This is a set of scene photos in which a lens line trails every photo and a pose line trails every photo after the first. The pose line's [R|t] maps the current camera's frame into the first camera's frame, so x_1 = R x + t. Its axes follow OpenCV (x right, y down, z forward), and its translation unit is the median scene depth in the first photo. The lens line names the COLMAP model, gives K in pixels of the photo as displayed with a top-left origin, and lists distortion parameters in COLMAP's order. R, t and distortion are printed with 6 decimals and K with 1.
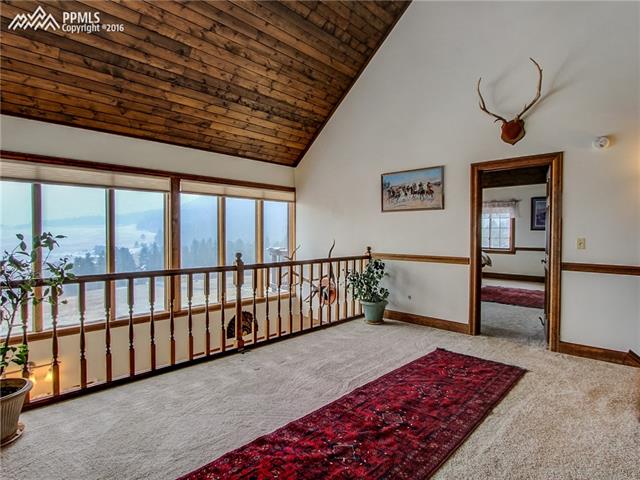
lens RADIAL K [[336.2, 0, 307.2], [0, 336.2, 238.8], [0, 0, 1]] dist [-0.015699, 0.001334]
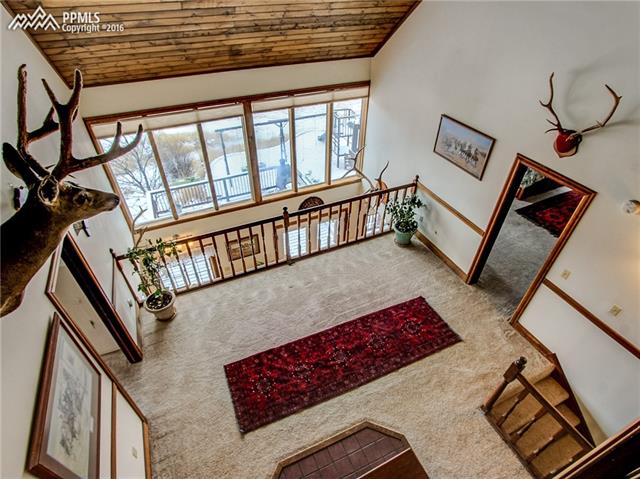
lens RADIAL K [[336.2, 0, 307.2], [0, 336.2, 238.3], [0, 0, 1]] dist [-0.015699, 0.001334]
pose [[0.934413, 0.214626, -0.284268, 0.255742], [0.008354, 0.784651, 0.619881, -0.613300], [0.356094, -0.581599, 0.731395, -0.024931]]
